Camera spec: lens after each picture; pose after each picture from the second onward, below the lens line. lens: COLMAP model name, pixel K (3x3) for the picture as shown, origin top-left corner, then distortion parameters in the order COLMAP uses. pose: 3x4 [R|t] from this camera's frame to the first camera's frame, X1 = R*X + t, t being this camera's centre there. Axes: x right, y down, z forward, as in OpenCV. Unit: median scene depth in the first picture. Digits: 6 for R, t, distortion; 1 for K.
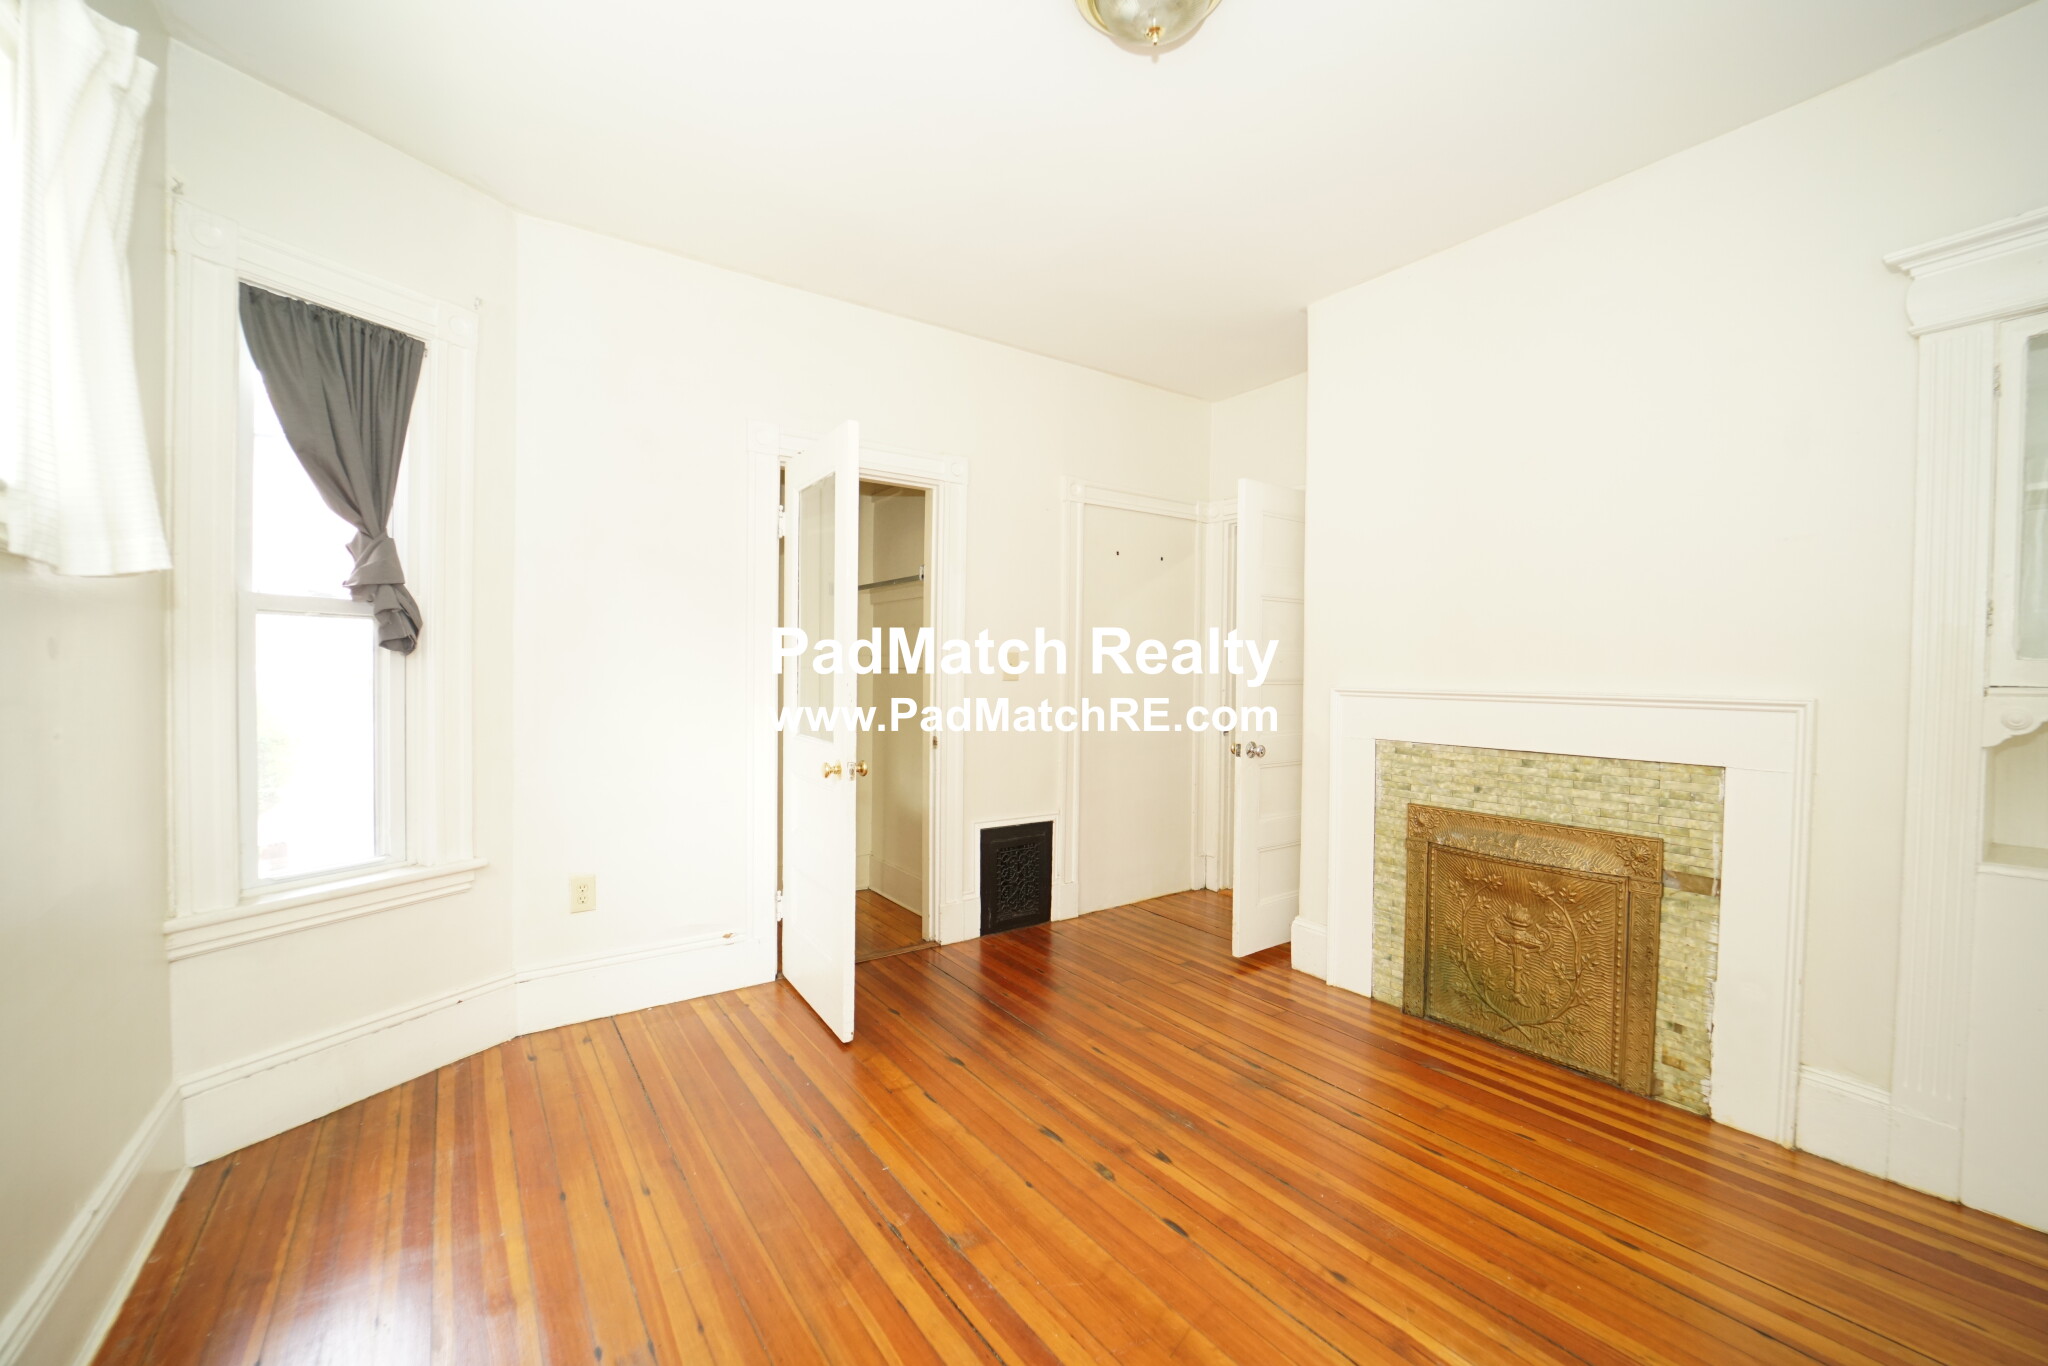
lens RADIAL K [[828.6, 0, 1025.1], [0, 828.6, 687.2], [0, 0, 1]] dist [-0.000494, 0.000007]
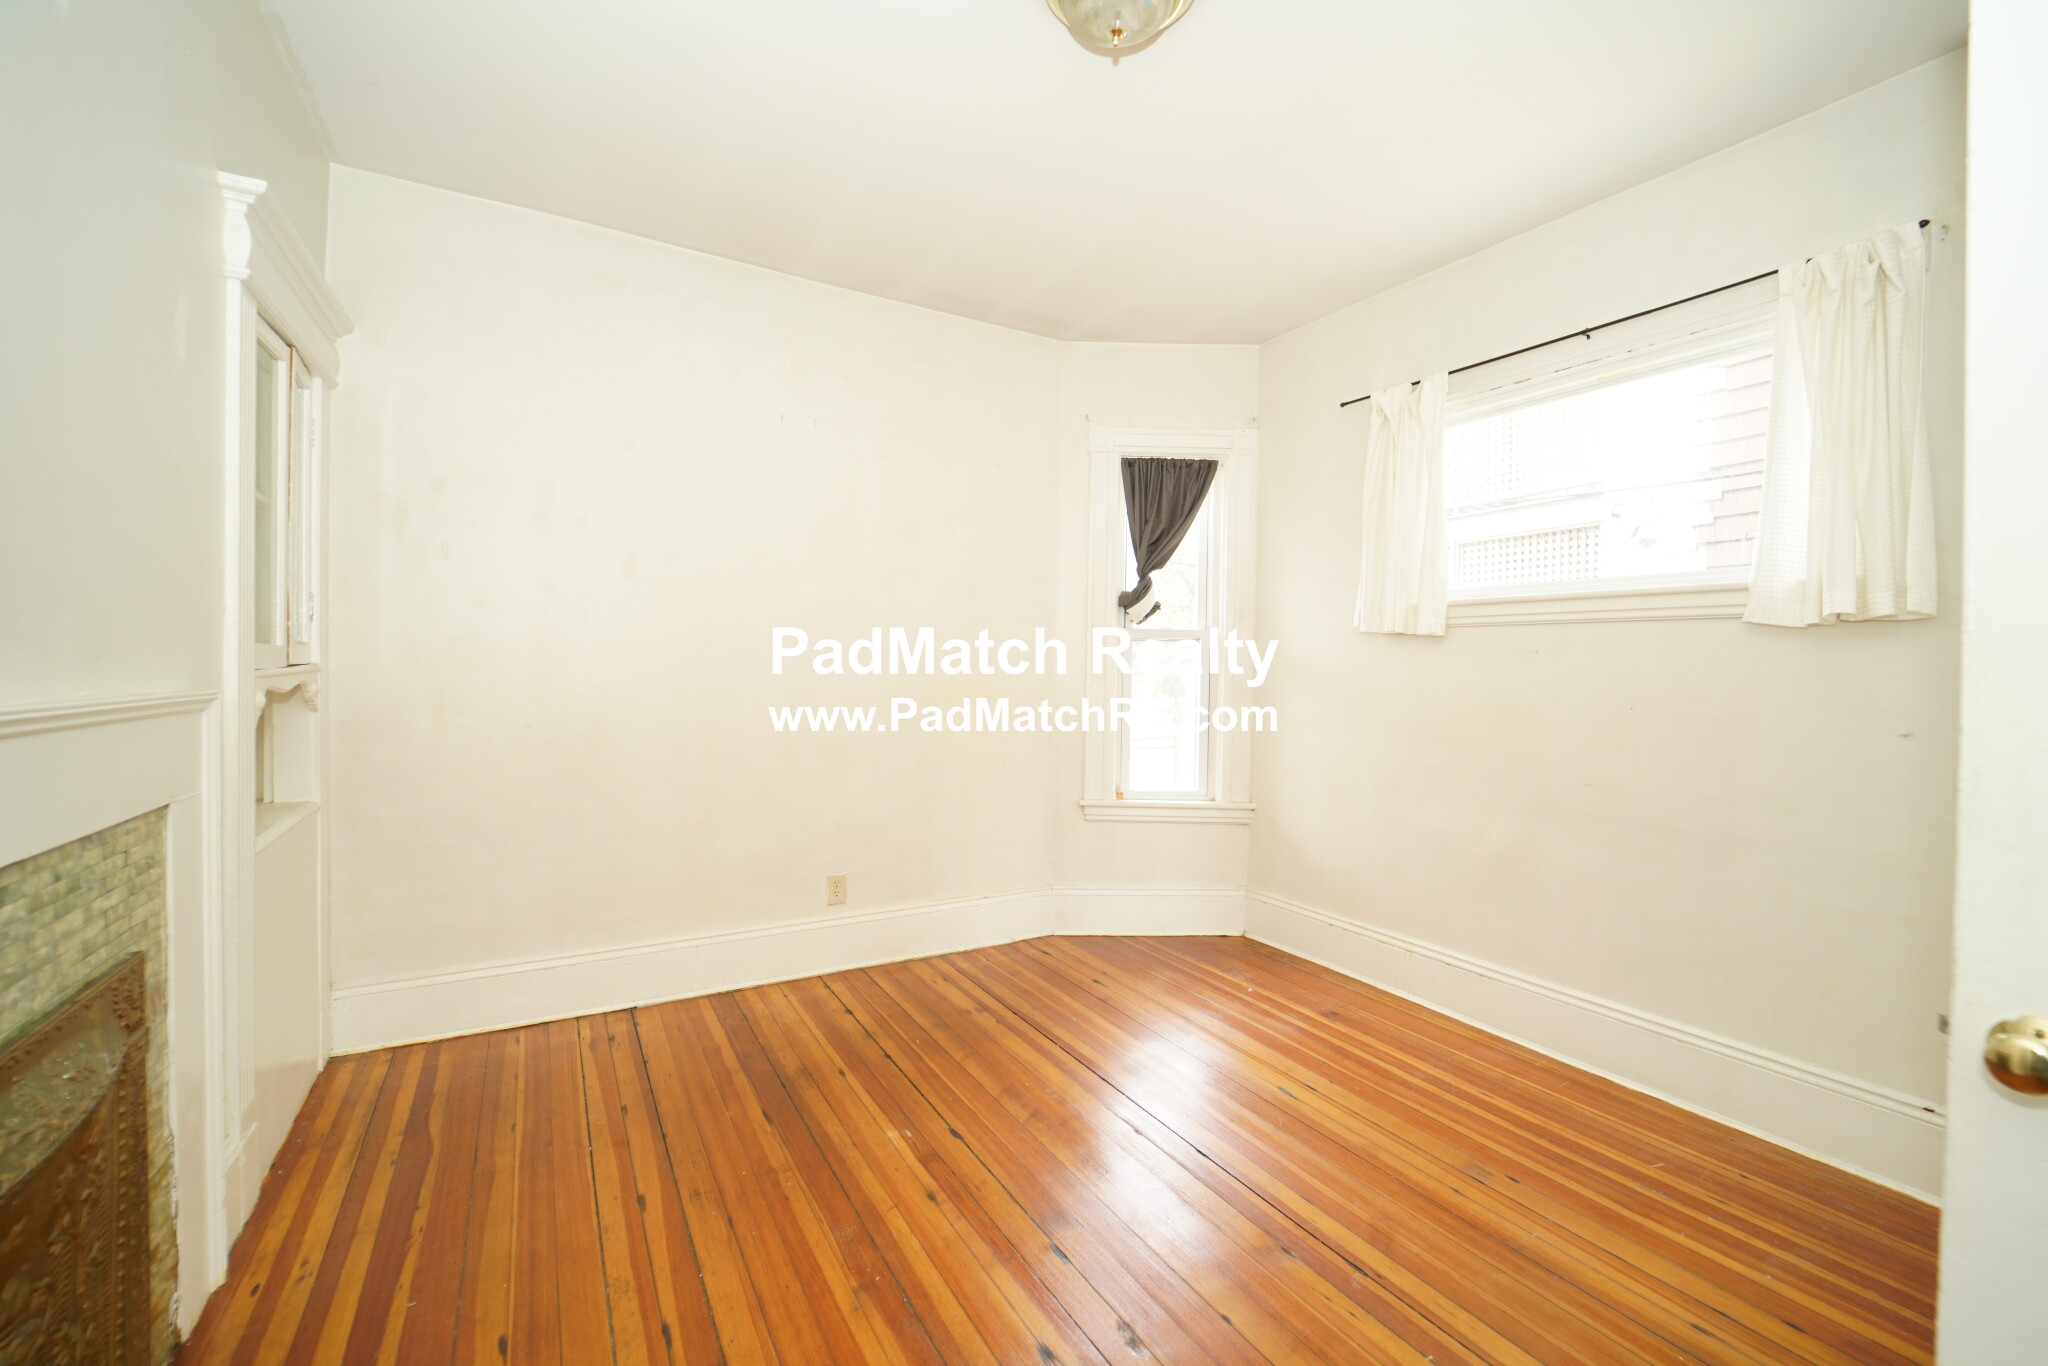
lens RADIAL K [[828.6, 0, 1020.2], [0, 828.6, 671.5], [0, 0, 1]] dist [-0.000494, 0.000007]
pose [[-0.995726, -0.016592, 0.090851, 0.141798], [-0.013487, 0.999307, 0.034685, -0.042542], [-0.091363, 0.033312, -0.995260, 1.779708]]
